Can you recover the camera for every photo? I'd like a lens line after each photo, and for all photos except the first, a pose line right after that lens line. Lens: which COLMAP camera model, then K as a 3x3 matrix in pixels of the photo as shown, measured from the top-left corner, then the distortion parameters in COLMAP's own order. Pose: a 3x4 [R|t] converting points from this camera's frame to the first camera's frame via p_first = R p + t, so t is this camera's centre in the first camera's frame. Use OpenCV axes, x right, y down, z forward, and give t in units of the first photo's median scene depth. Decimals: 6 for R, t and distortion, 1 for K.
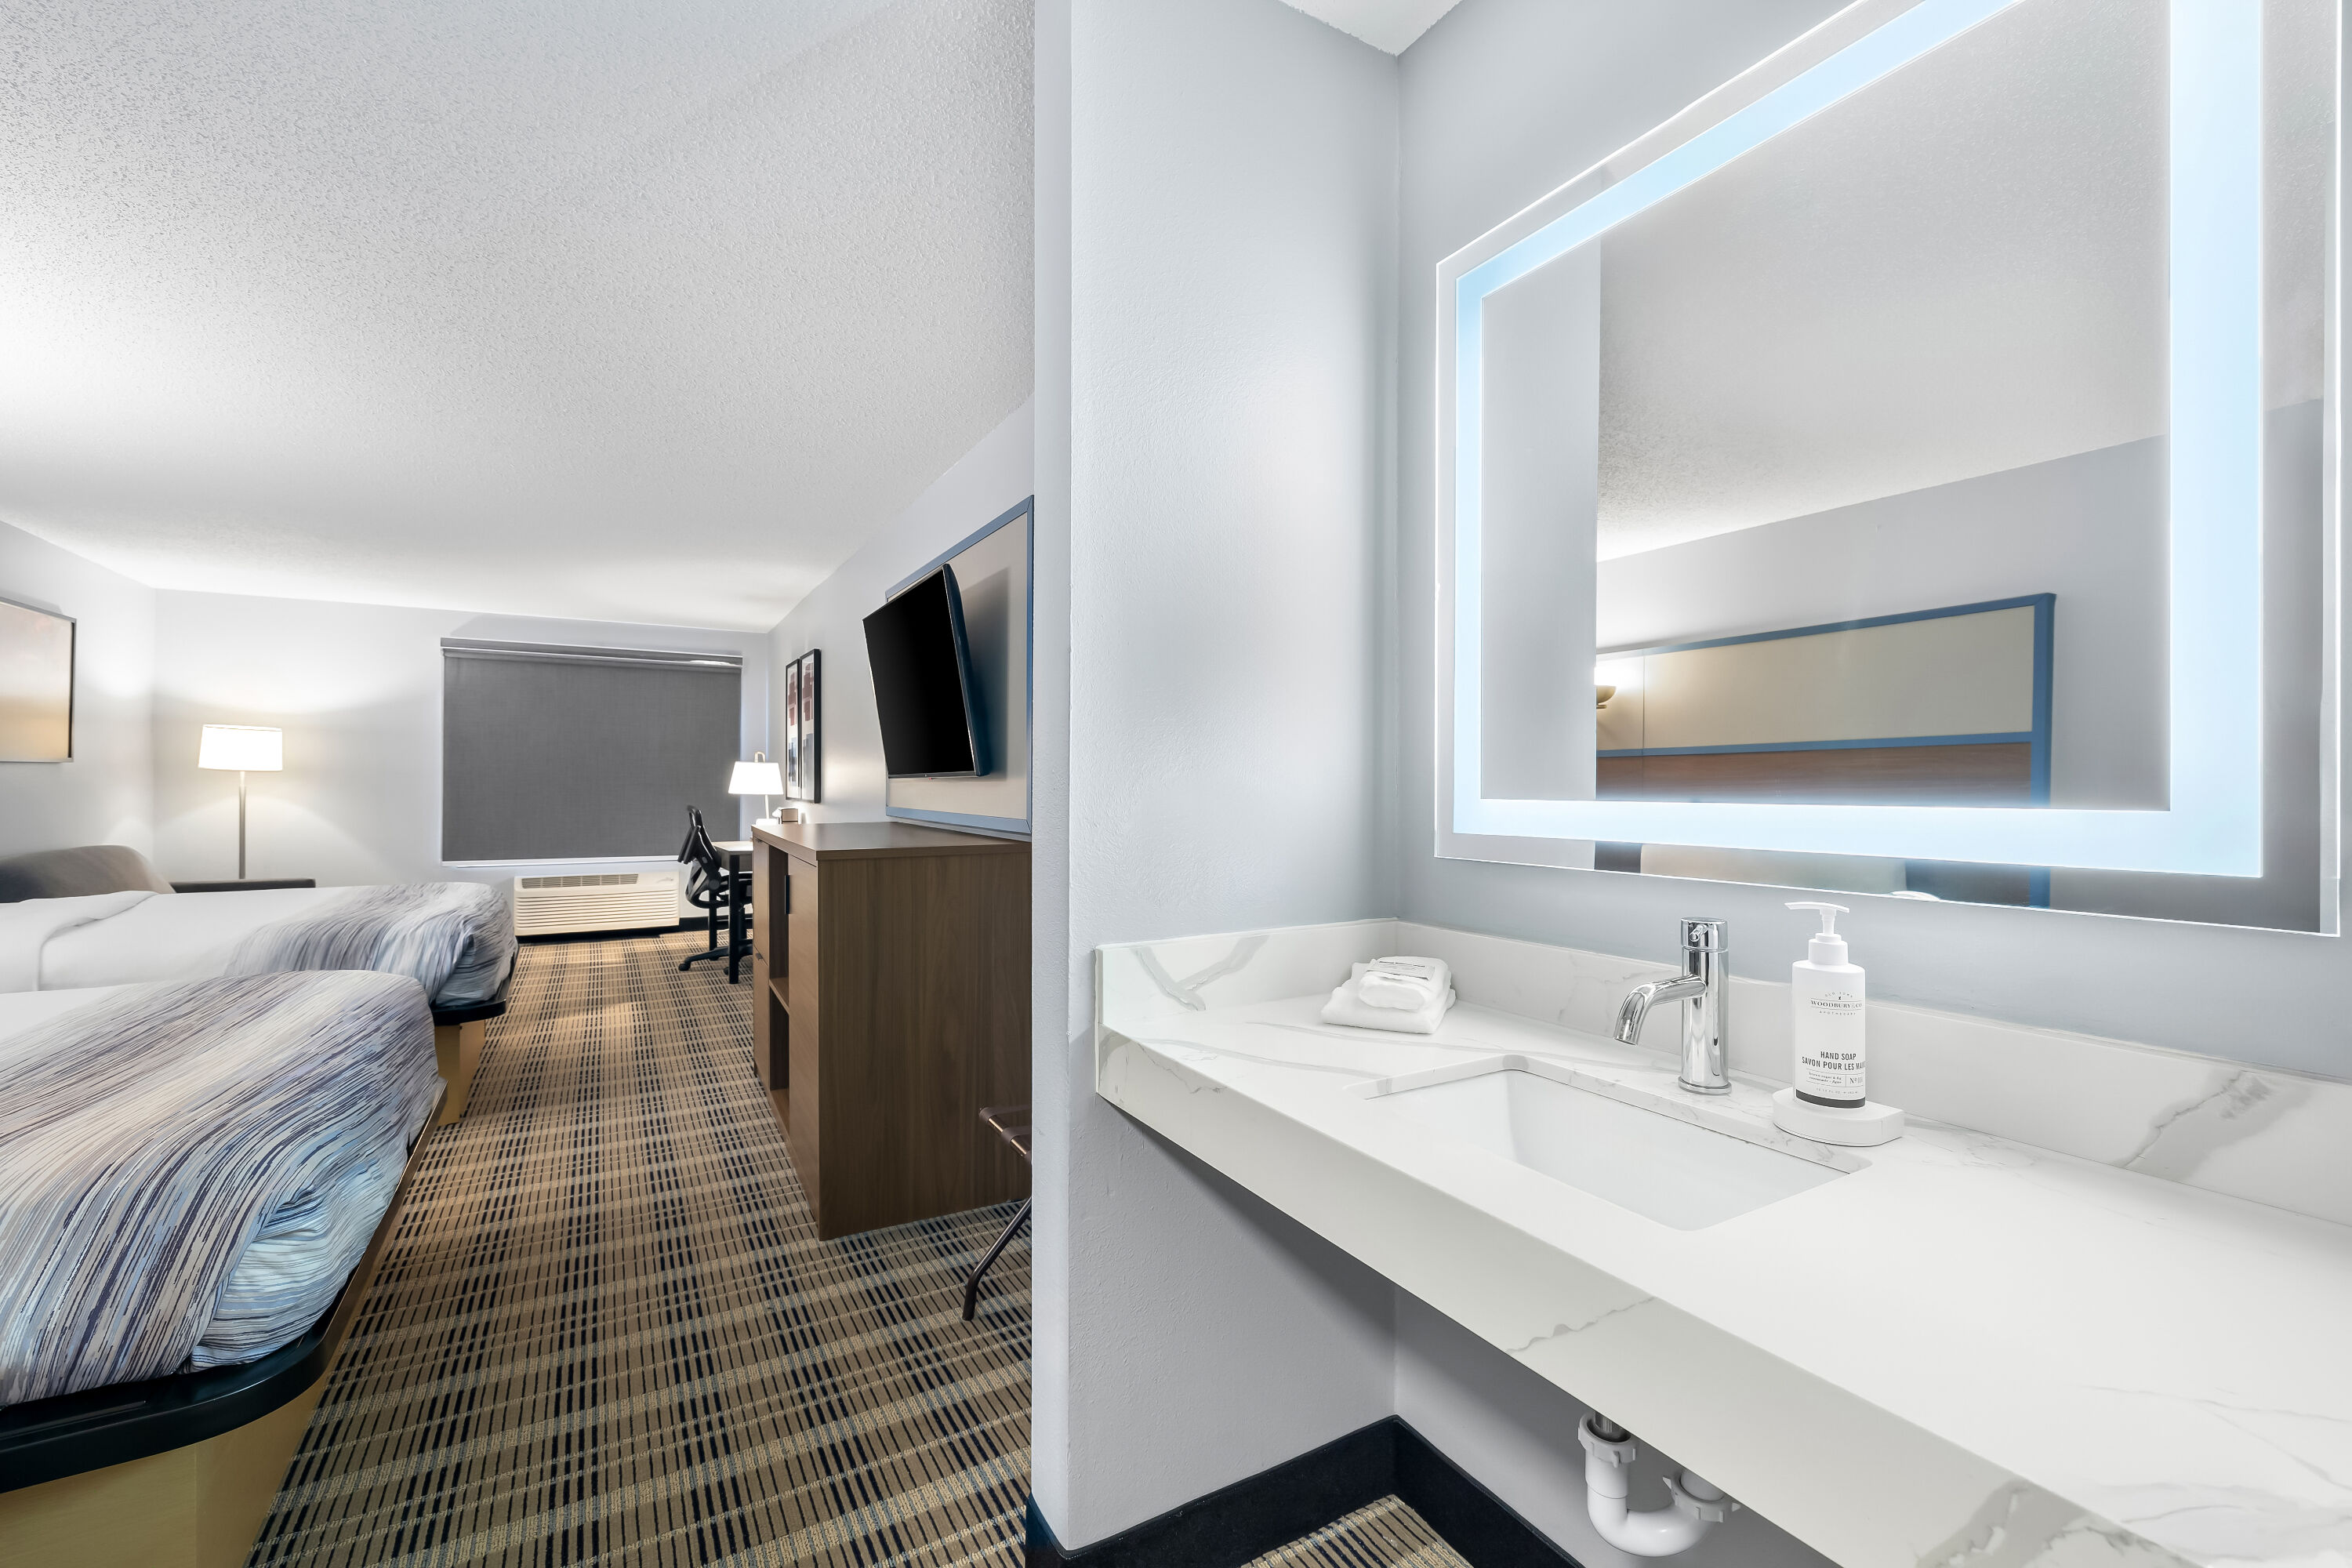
lens RADIAL K [[984.6, 0, 1170.1], [0, 984.6, 782.7], [0, 0, 1]] dist [0.000142, 0.000374]
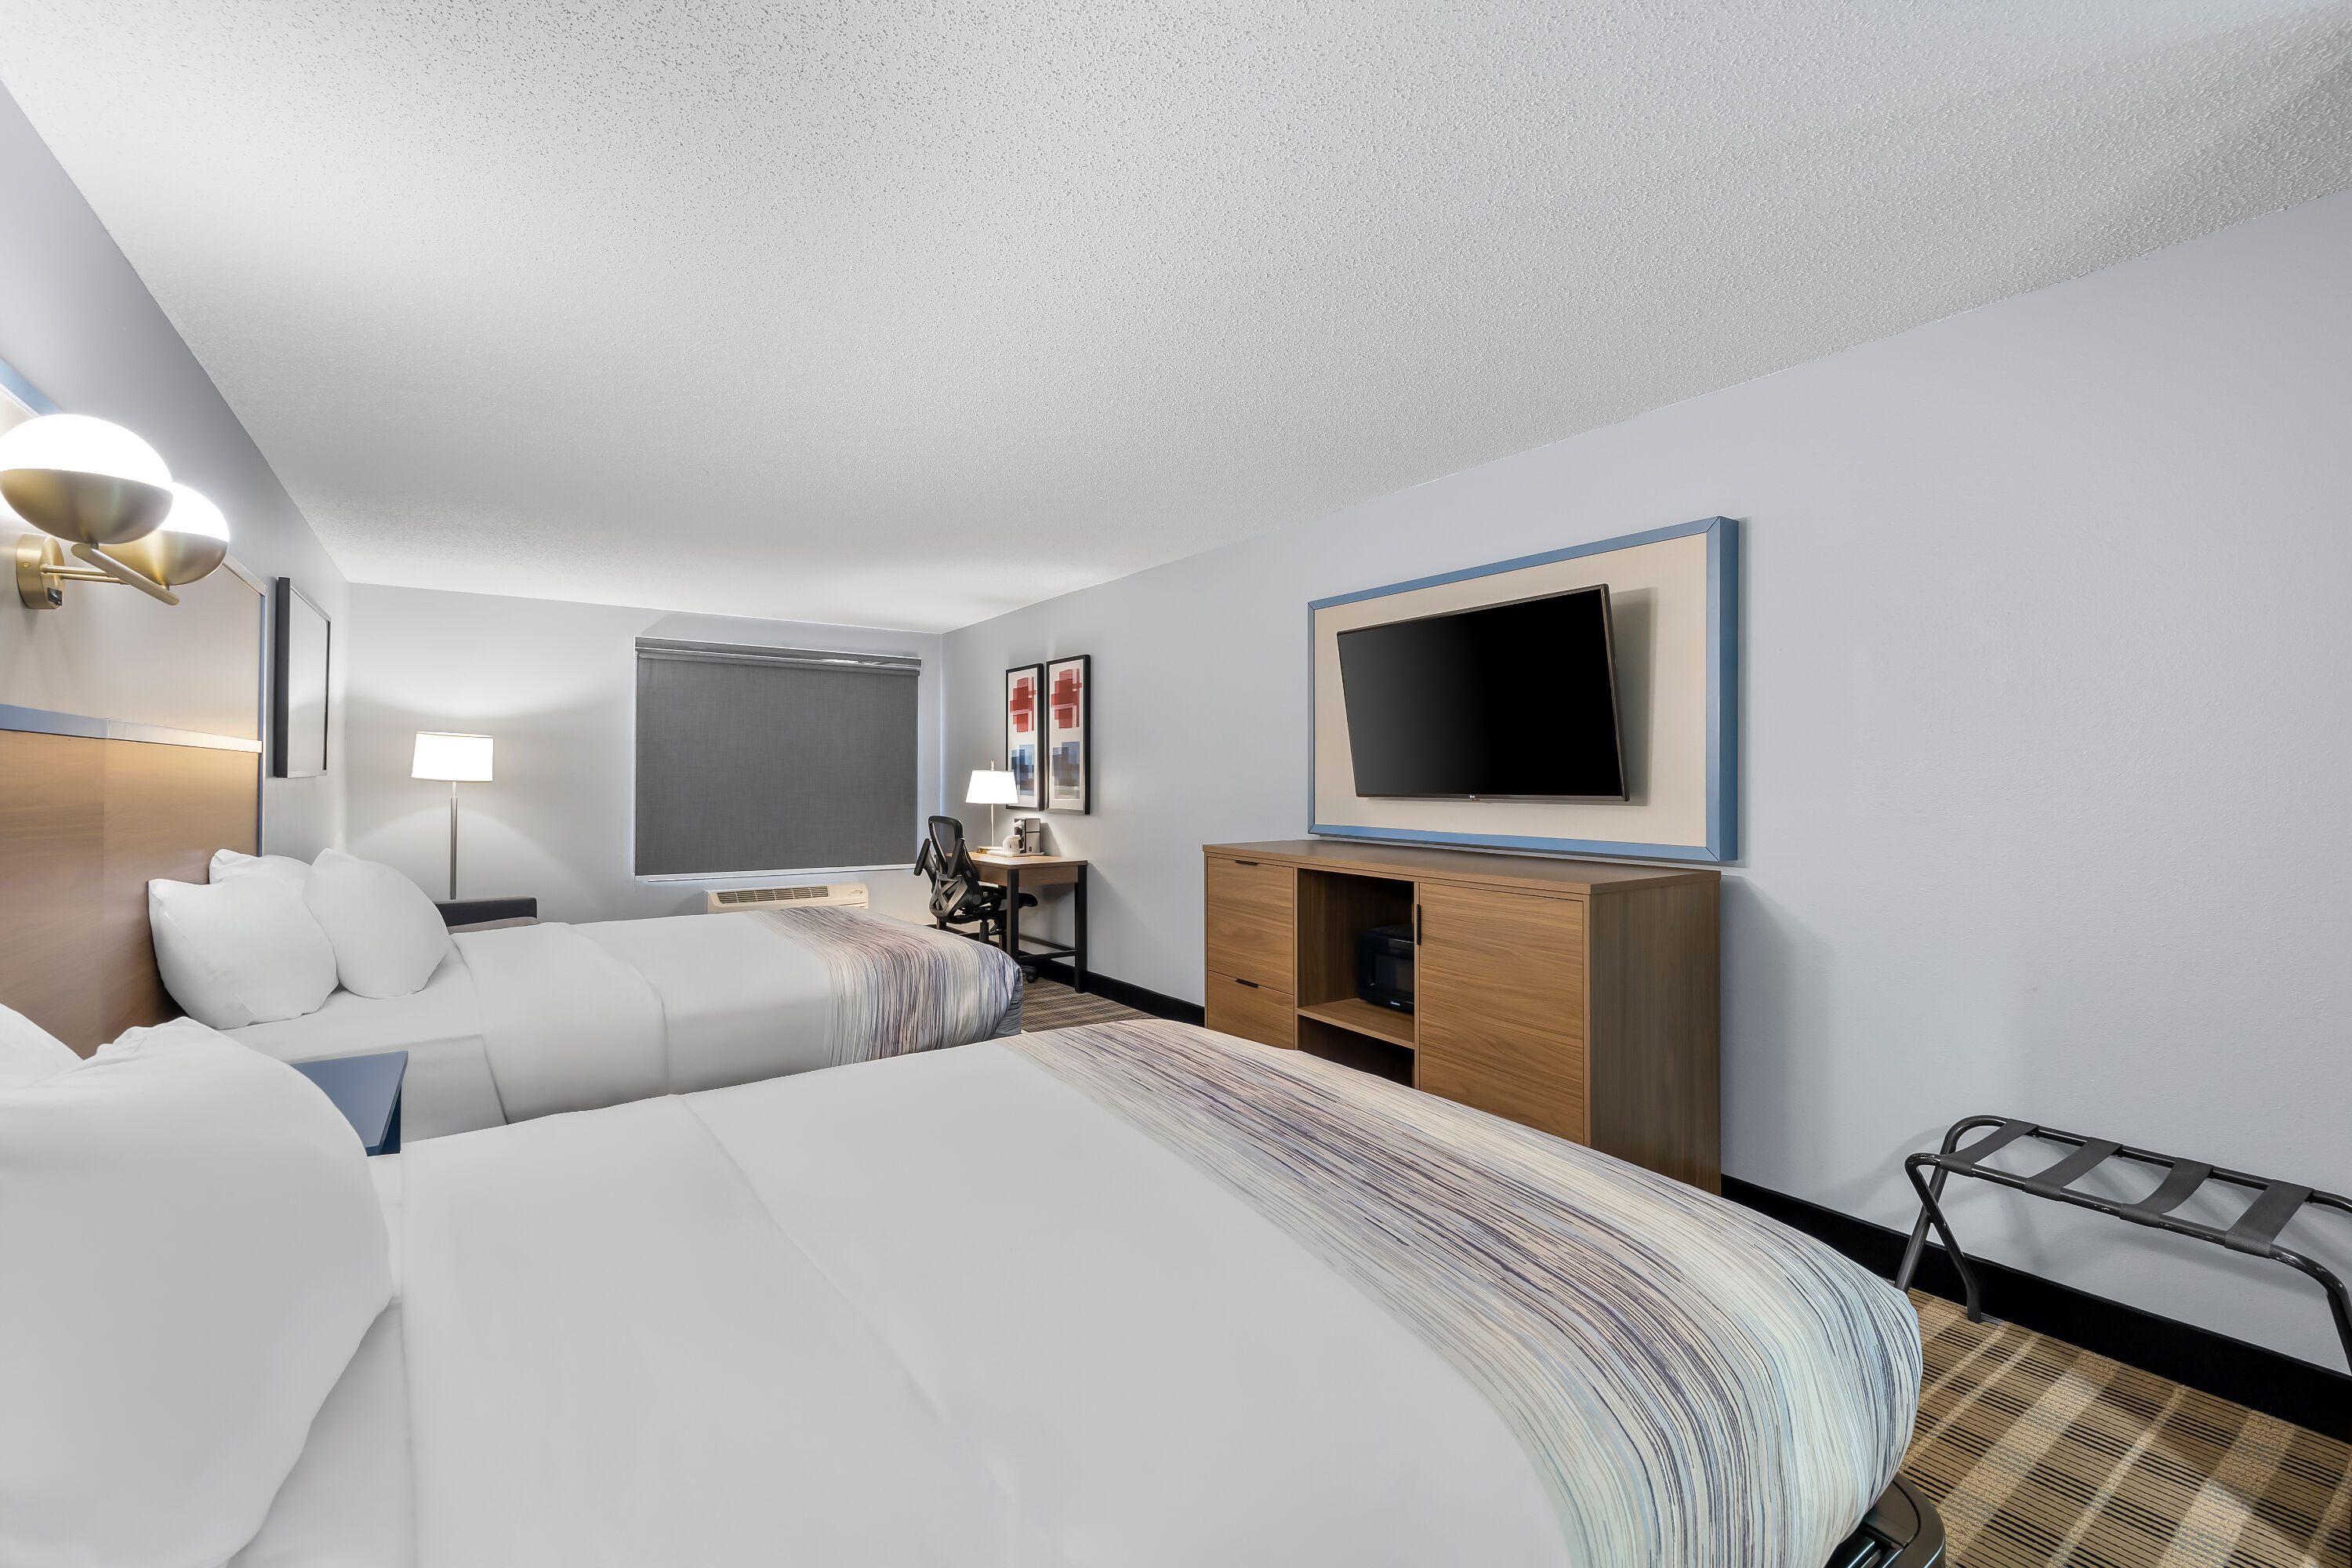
lens RADIAL K [[984.6, 0, 1170.1], [0, 984.6, 782.7], [0, 0, 1]] dist [0.000142, 0.000374]
pose [[0.997026, -0.001323, 0.077057, -0.516678], [0.000930, 0.999986, 0.005134, -0.022216], [-0.077063, -0.005047, 0.997013, 0.043032]]
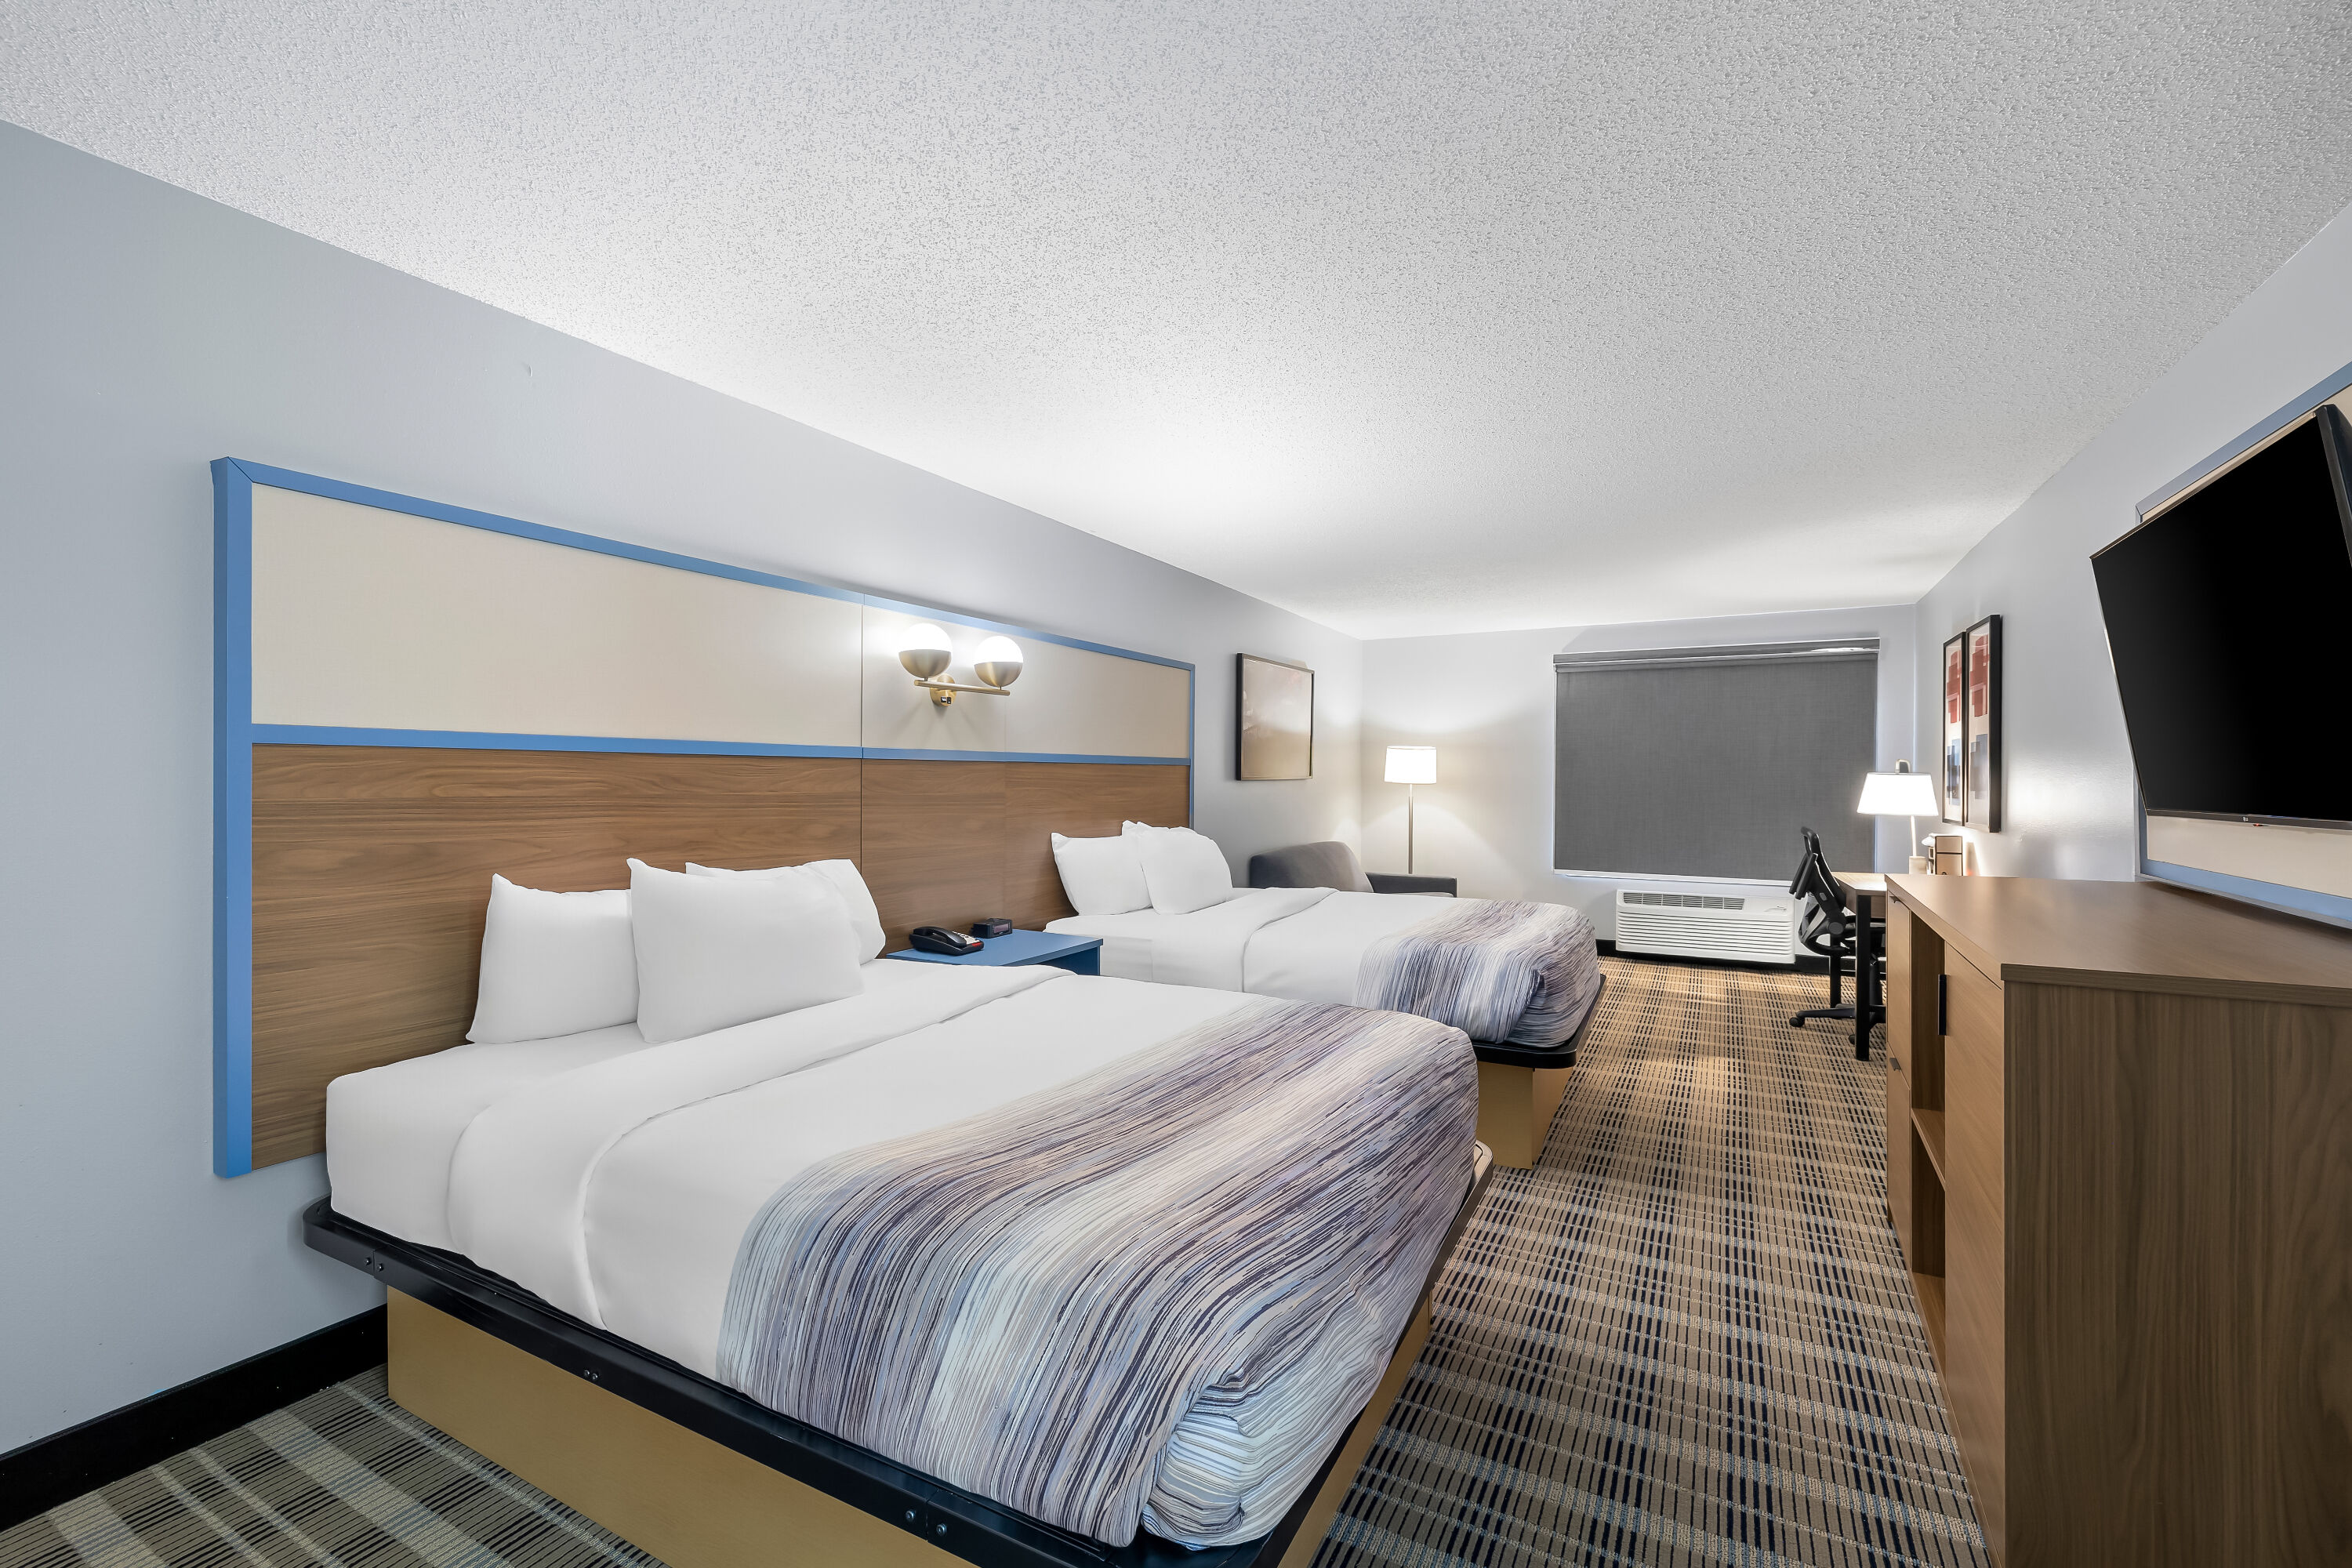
lens RADIAL K [[1004.6, 0, 1162.8], [0, 1004.6, 783.8], [0, 0, 1]] dist [0.000457, 0.000045]
pose [[0.512433, 0.004273, -0.858717, -0.064301], [-0.001936, 0.999991, 0.003821, -0.023193], [0.858725, -0.000295, 0.512437, 0.167637]]
